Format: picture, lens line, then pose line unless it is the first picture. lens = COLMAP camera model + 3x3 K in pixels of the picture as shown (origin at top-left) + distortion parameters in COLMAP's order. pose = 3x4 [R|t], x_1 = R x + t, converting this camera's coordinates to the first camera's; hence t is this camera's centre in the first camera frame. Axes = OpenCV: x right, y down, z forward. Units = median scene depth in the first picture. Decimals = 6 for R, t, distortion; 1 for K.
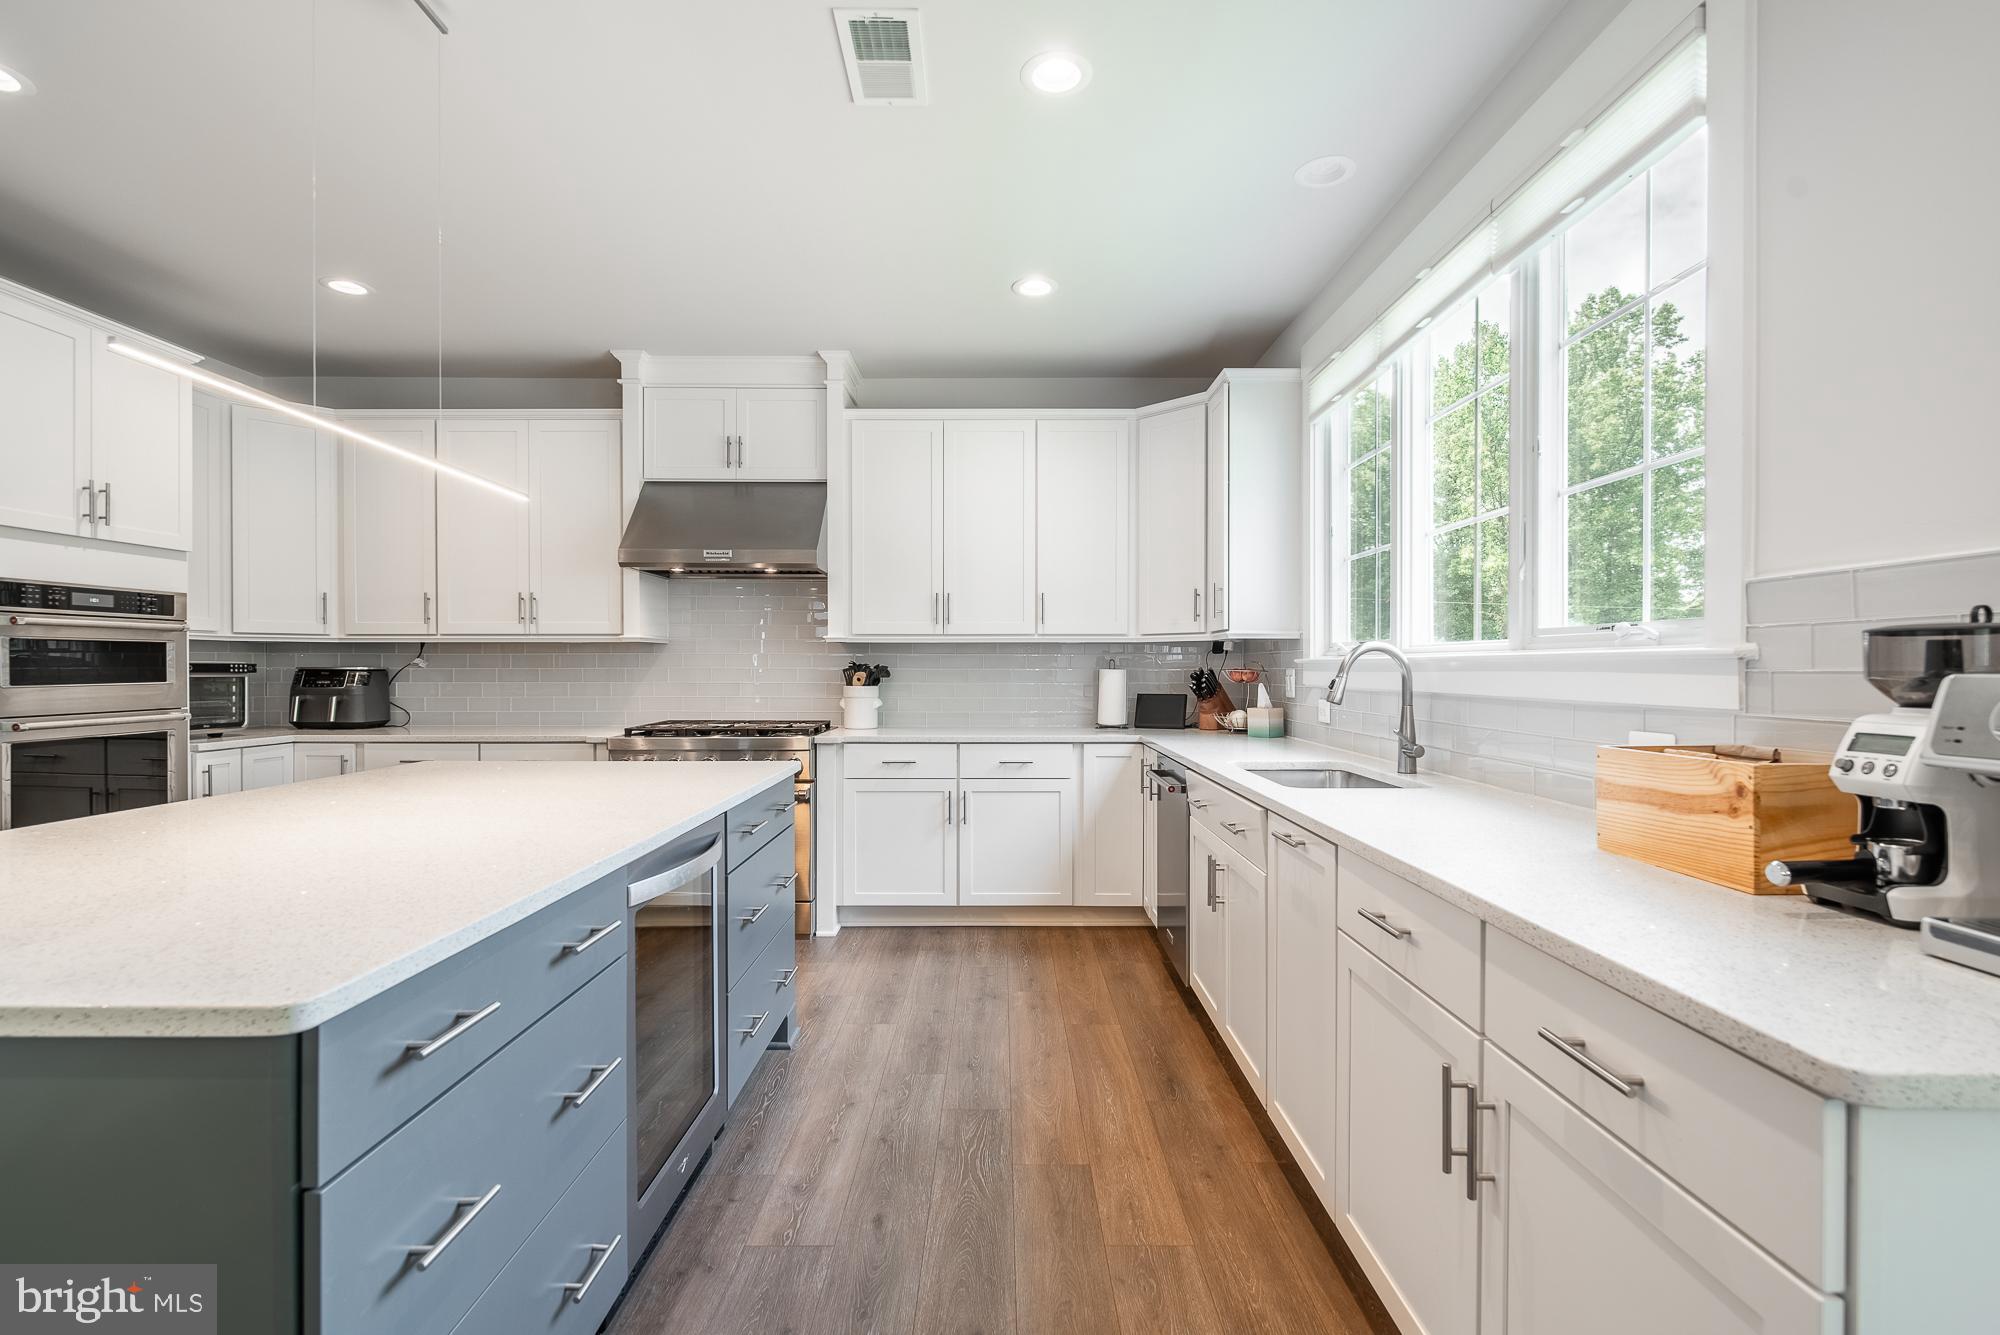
lens RADIAL K [[918.2, 0, 993.2], [0, 918.2, 671.6], [0, 0, 1]] dist [0.002026, -0.001434]
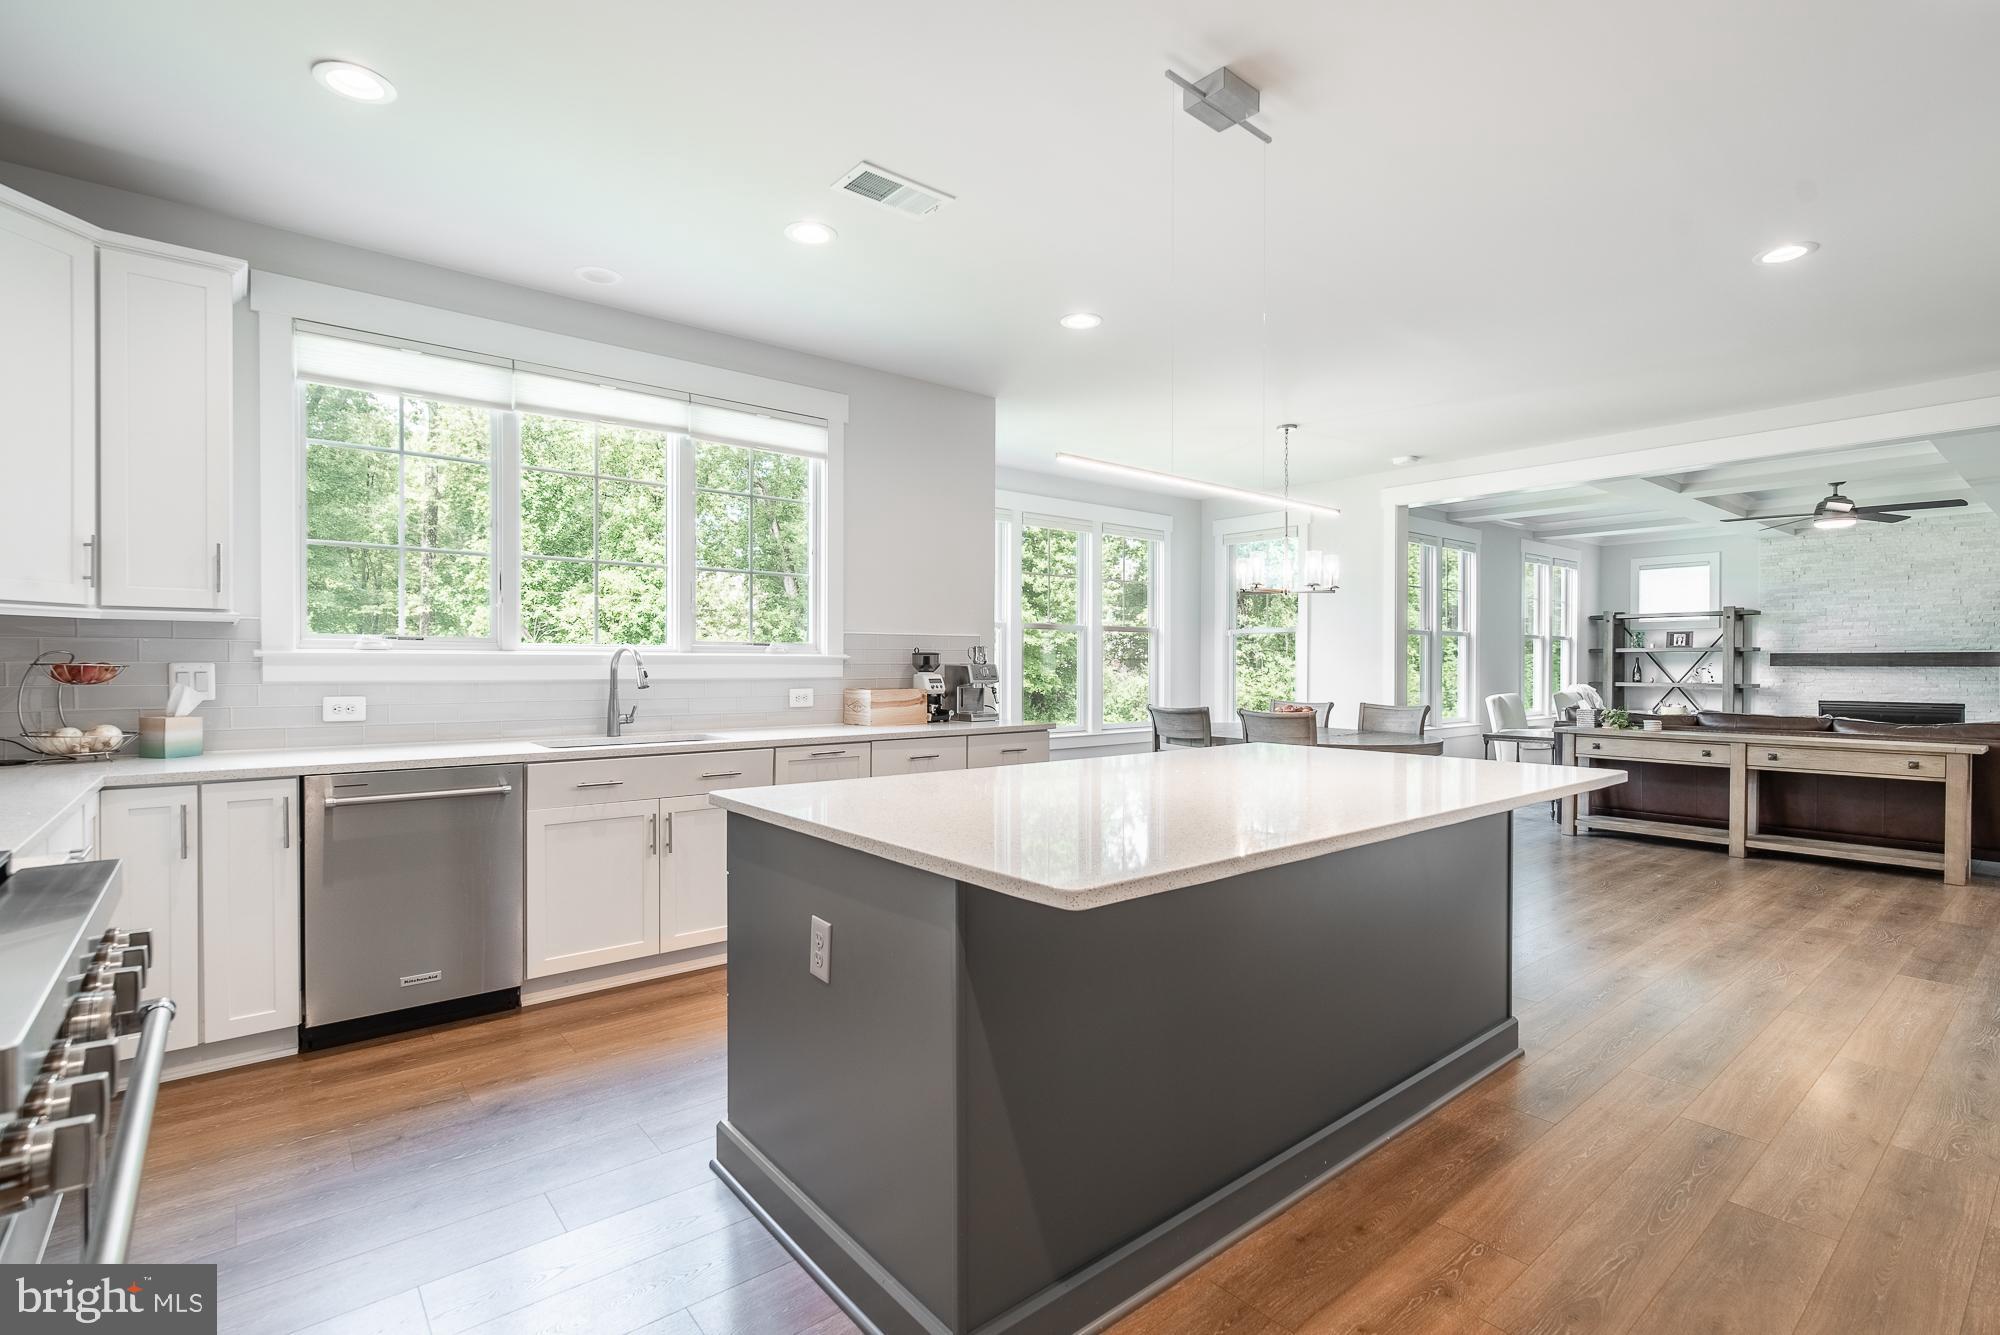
lens RADIAL K [[918.2, 0, 998.4], [0, 918.2, 671.8], [0, 0, 1]] dist [0.002026, -0.001434]
pose [[-0.633944, -0.007419, 0.773344, -0.671478], [0.001961, 0.999935, 0.011201, -0.002602], [-0.773377, 0.008618, -0.633888, 0.944423]]
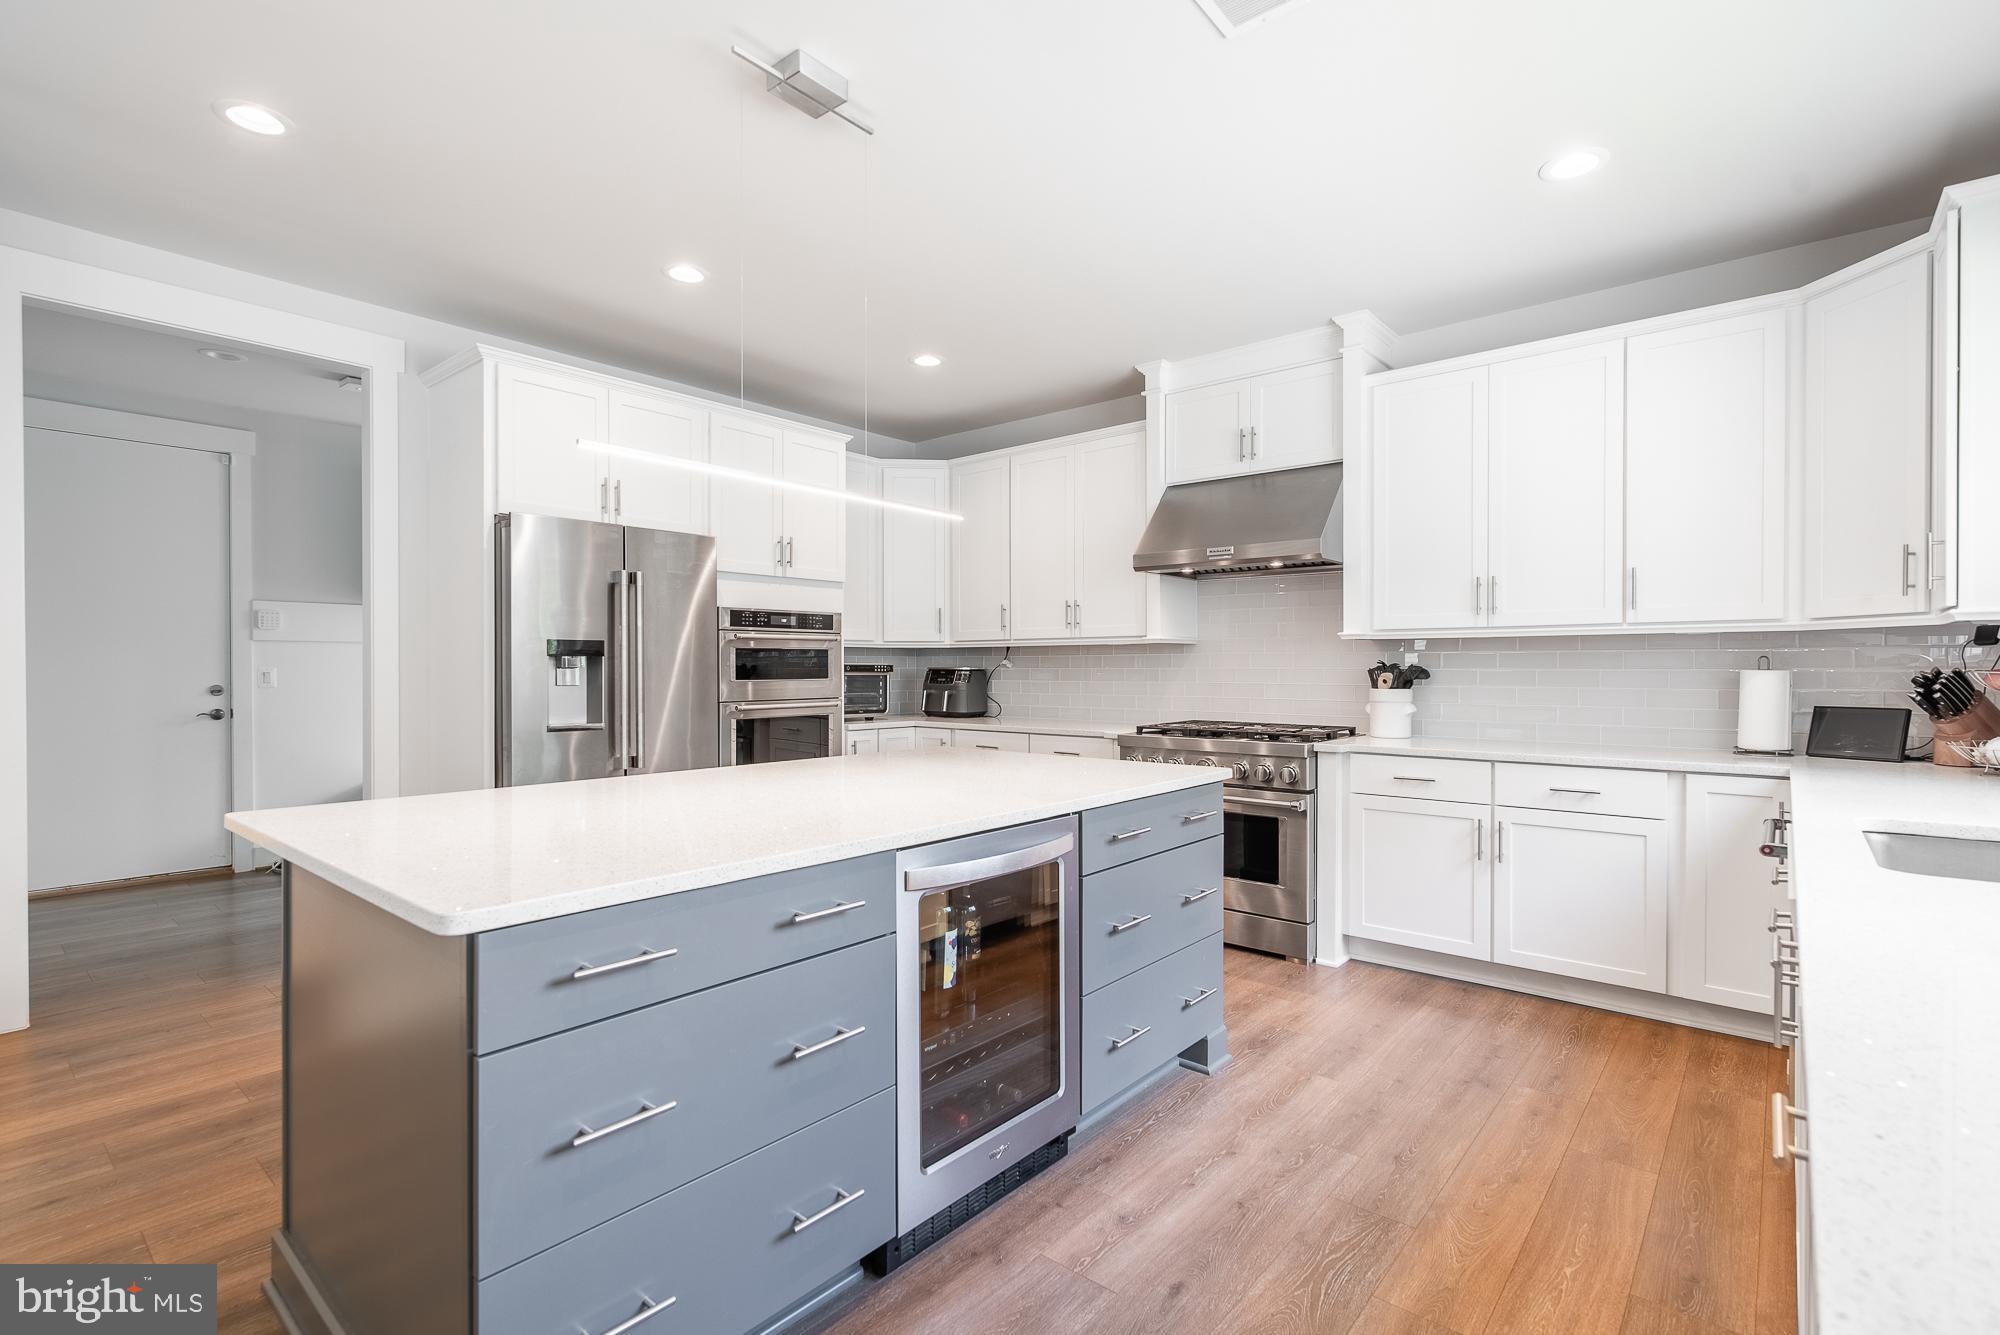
lens RADIAL K [[918.2, 0, 1000.3], [0, 918.2, 673.3], [0, 0, 1]] dist [0.002026, -0.001434]
pose [[0.763729, 0.003357, -0.645529, 0.155560], [-0.002675, 0.999994, 0.002036, 0.000113], [0.645532, 0.000172, 0.763733, 0.103273]]
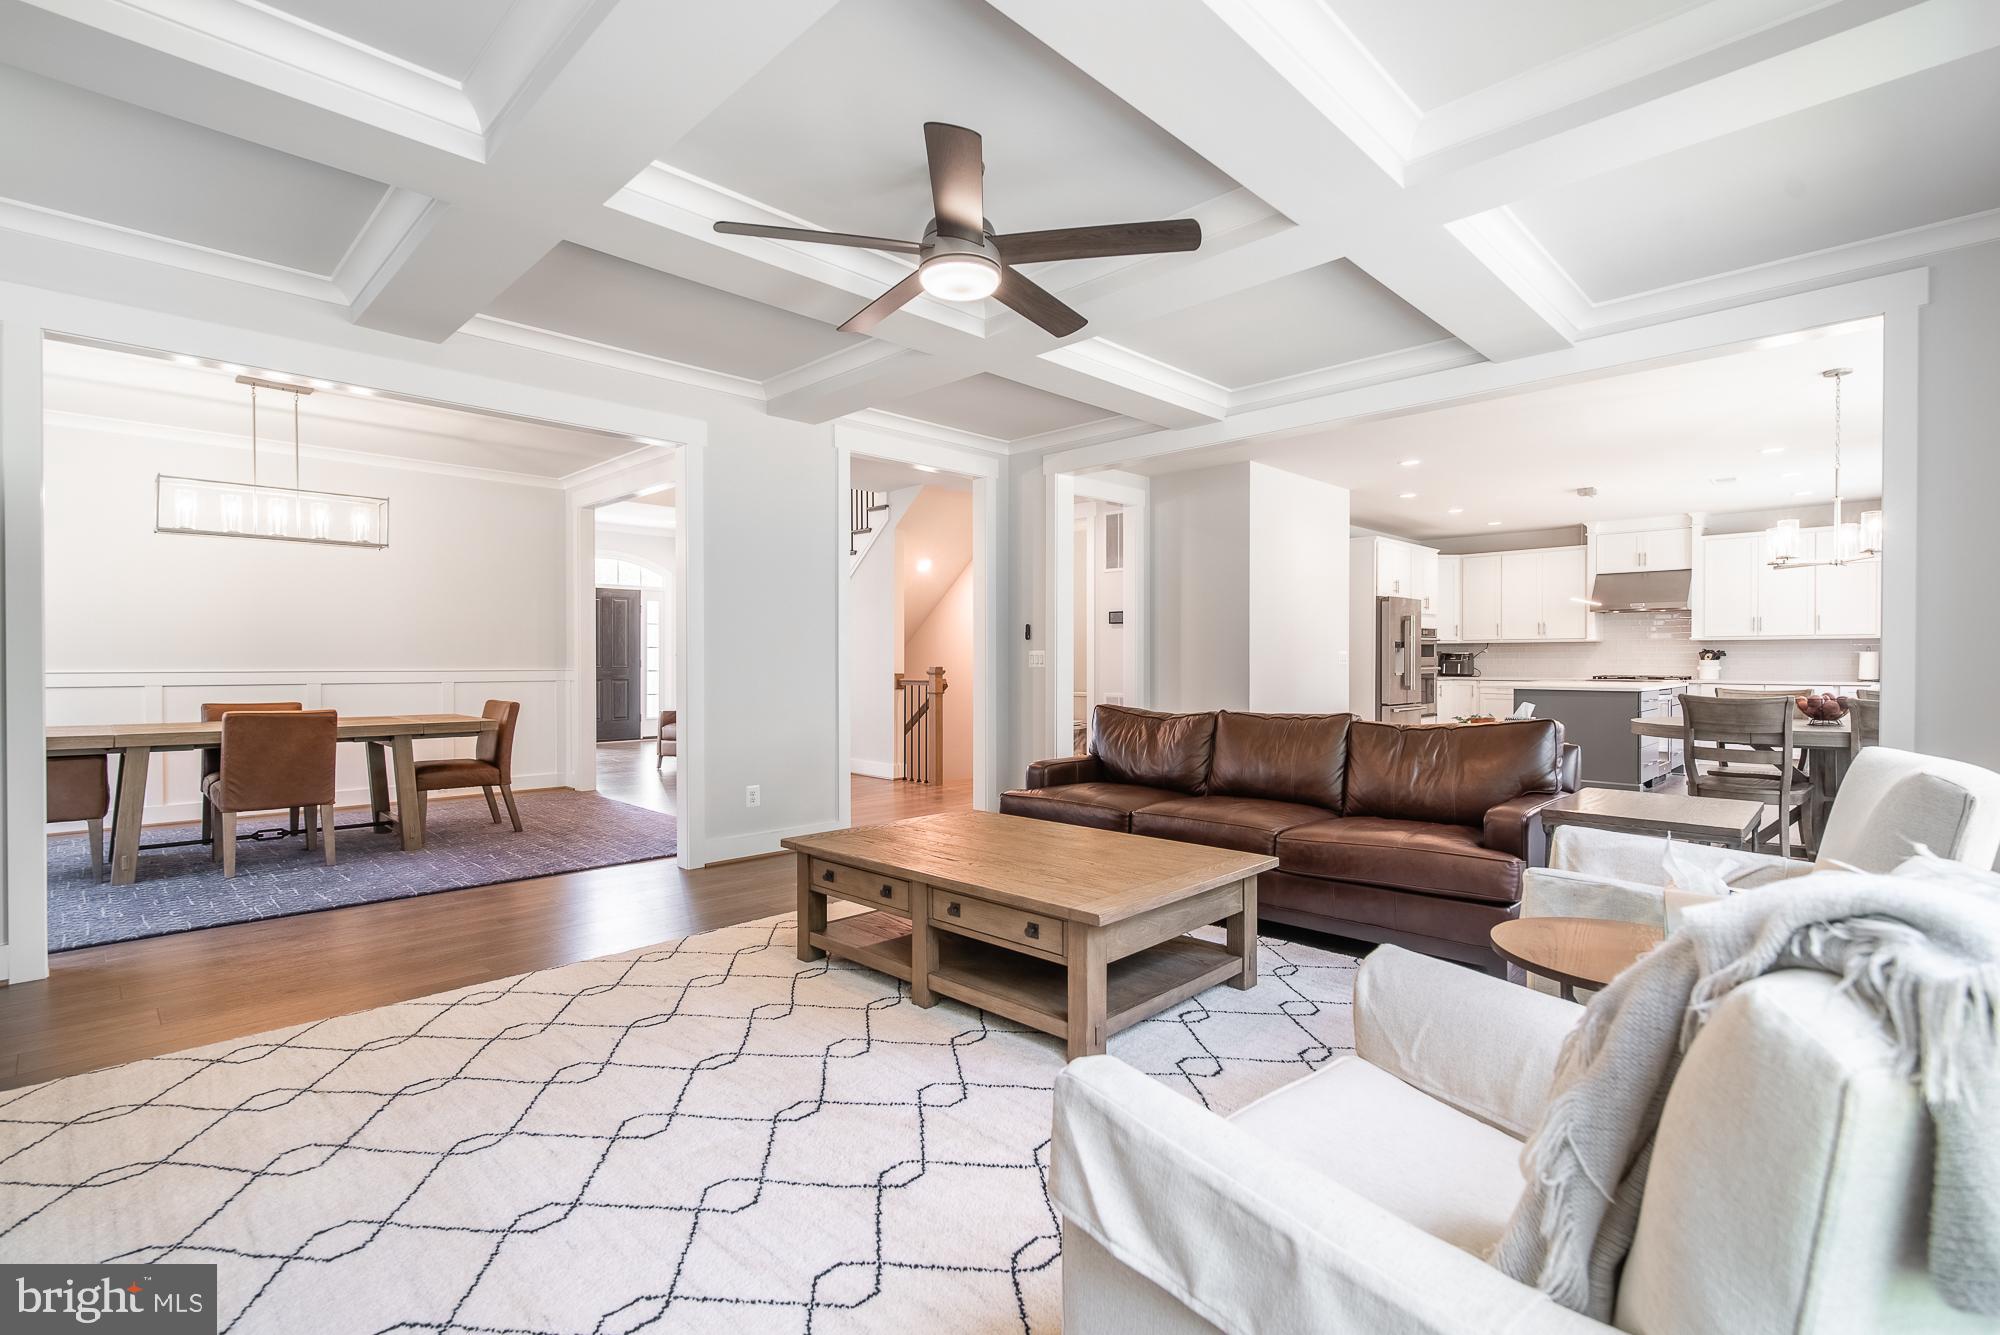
lens RADIAL K [[918.2, 0, 1006.7], [0, 918.2, 669.2], [0, 0, 1]] dist [0.002026, -0.001434]
pose [[0.718200, 0.005445, -0.695815, 0.198178], [-0.001656, 0.999980, 0.006117, 0.030307], [0.695834, -0.003241, 0.718195, -1.943517]]
